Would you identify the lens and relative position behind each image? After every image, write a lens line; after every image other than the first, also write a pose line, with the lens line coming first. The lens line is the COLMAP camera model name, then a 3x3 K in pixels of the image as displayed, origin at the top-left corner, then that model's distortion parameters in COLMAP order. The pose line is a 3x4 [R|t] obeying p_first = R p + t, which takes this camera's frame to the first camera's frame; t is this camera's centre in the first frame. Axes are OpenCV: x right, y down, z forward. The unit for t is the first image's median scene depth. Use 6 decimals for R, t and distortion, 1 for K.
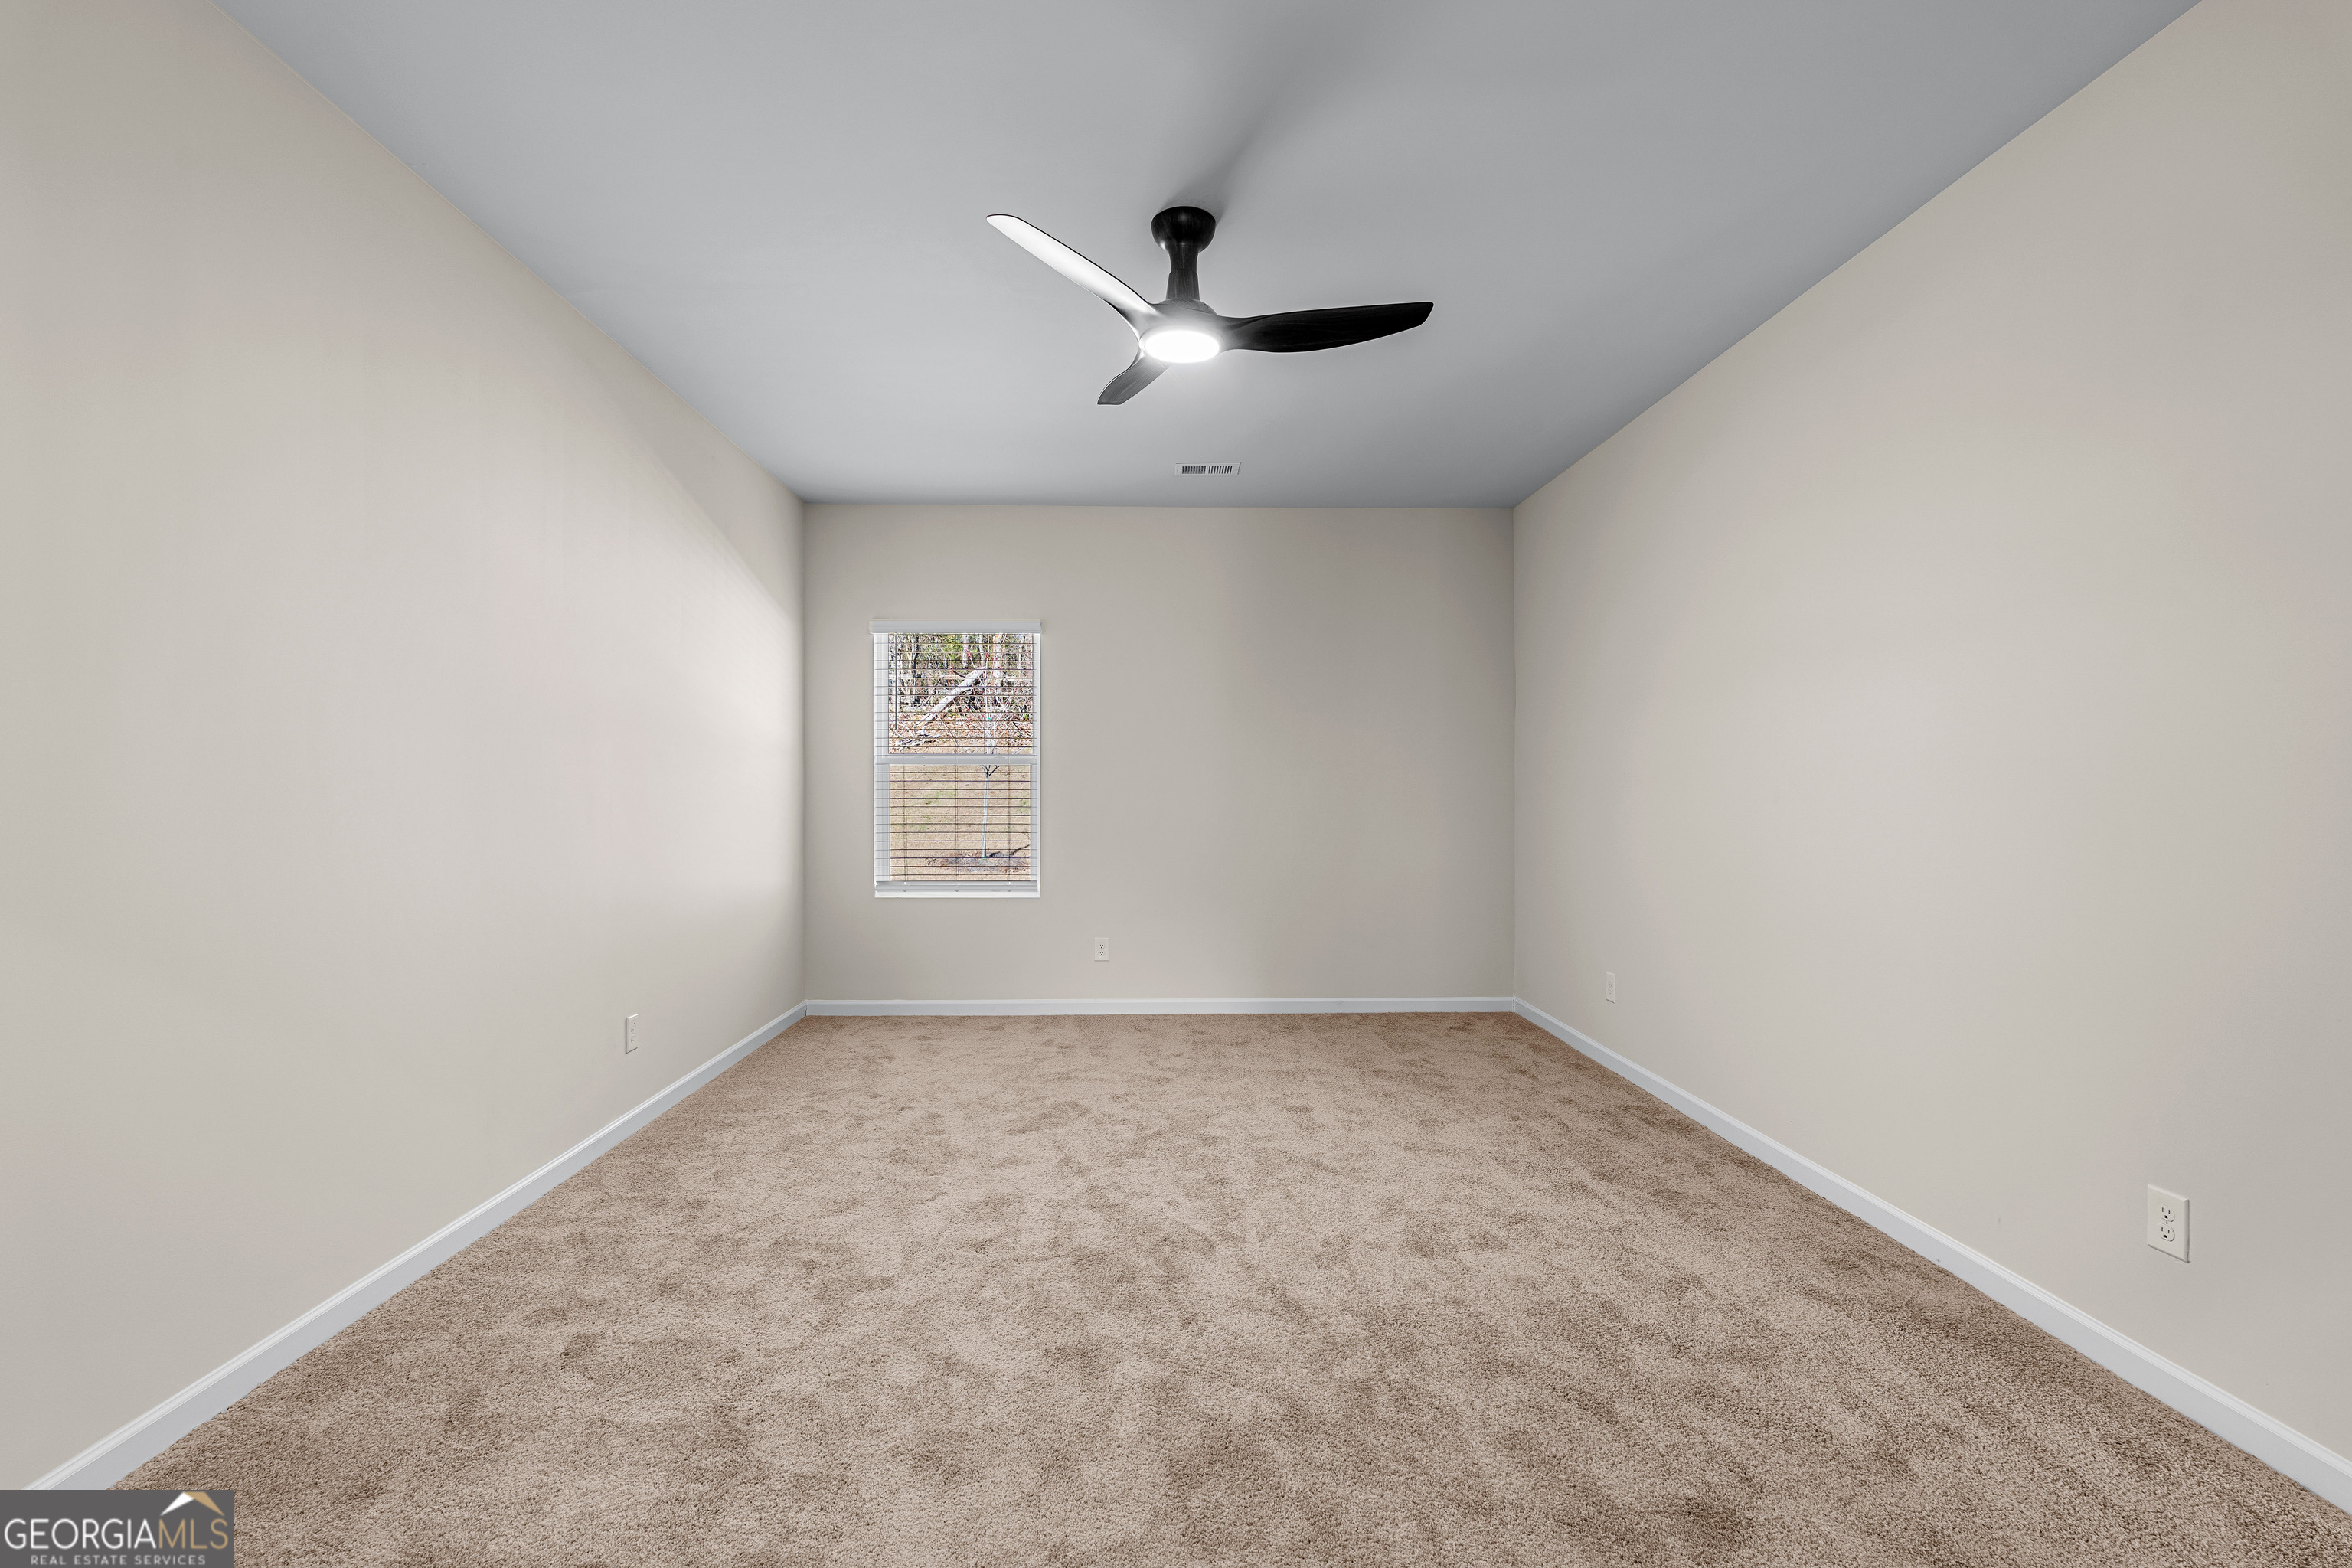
lens RADIAL K [[1032.8, 0, 1178.8], [0, 1032.8, 783.7], [0, 0, 1]] dist [-0.010046, 0.001207]
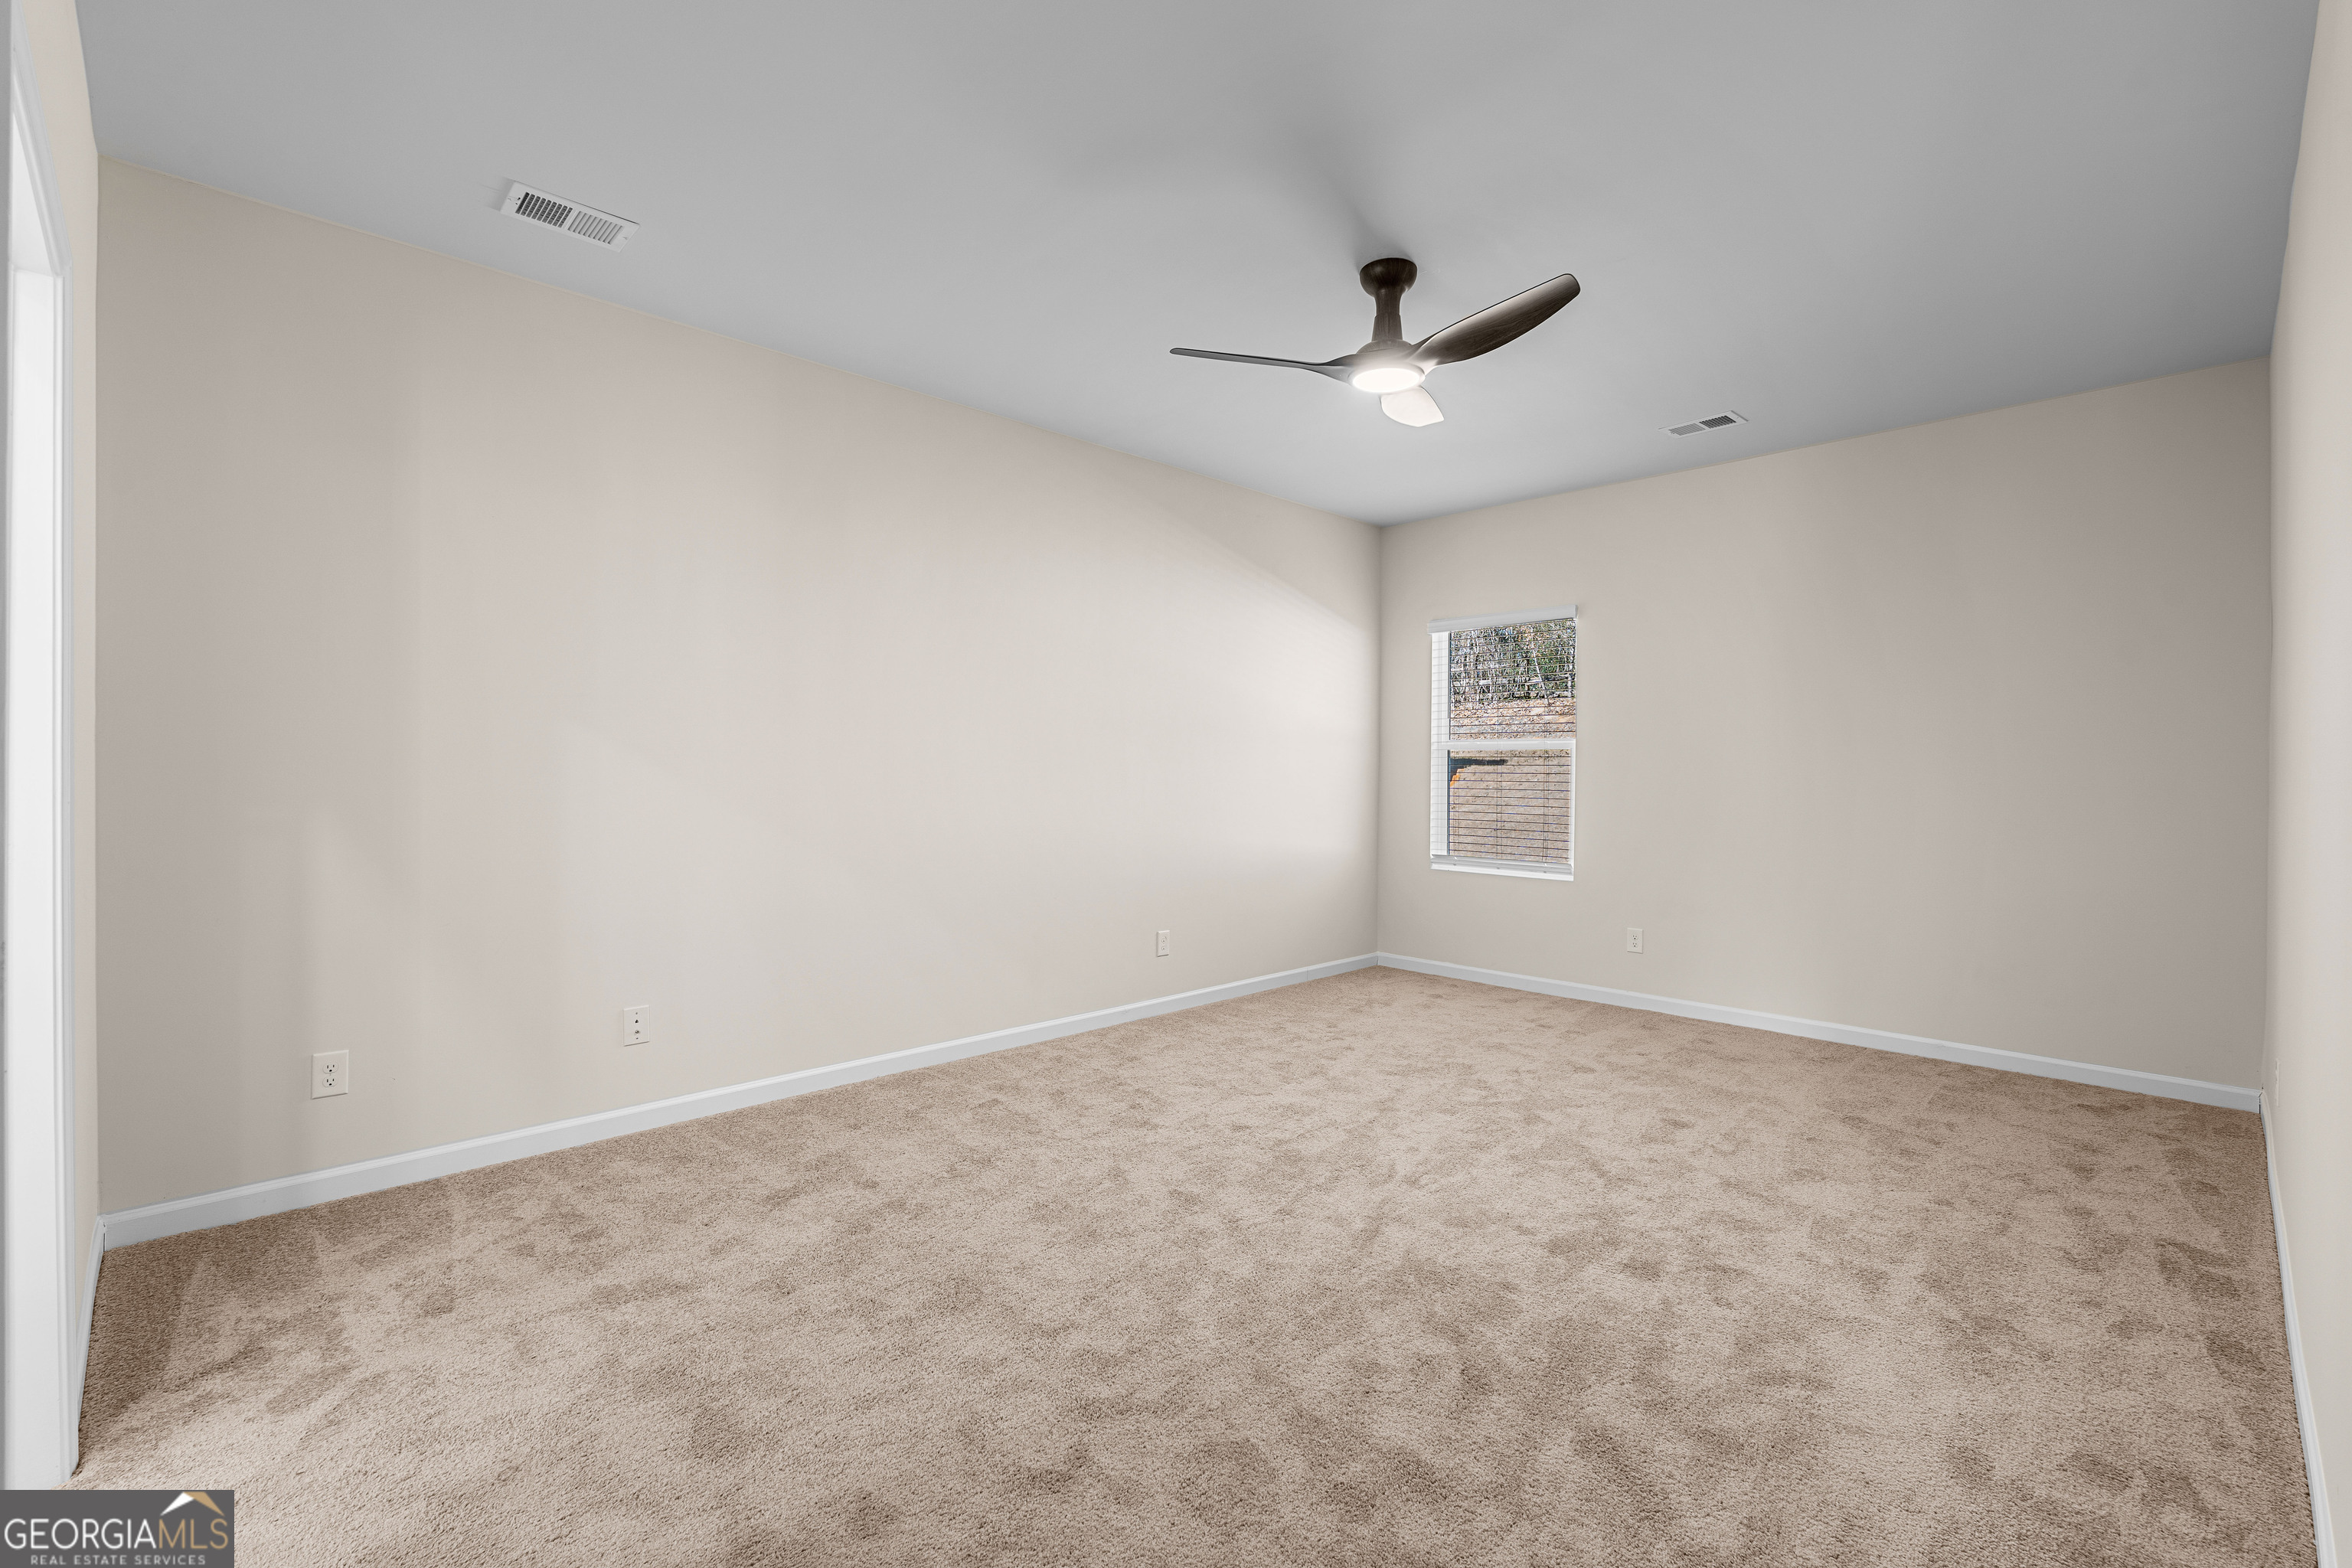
lens RADIAL K [[1032.8, 0, 1178.5], [0, 1032.8, 777.1], [0, 0, 1]] dist [-0.010046, 0.001207]
pose [[0.679490, 0.012243, -0.733583, 0.616397], [-0.002808, 0.999897, 0.014087, -0.008534], [0.733679, -0.007512, 0.679454, 0.061336]]
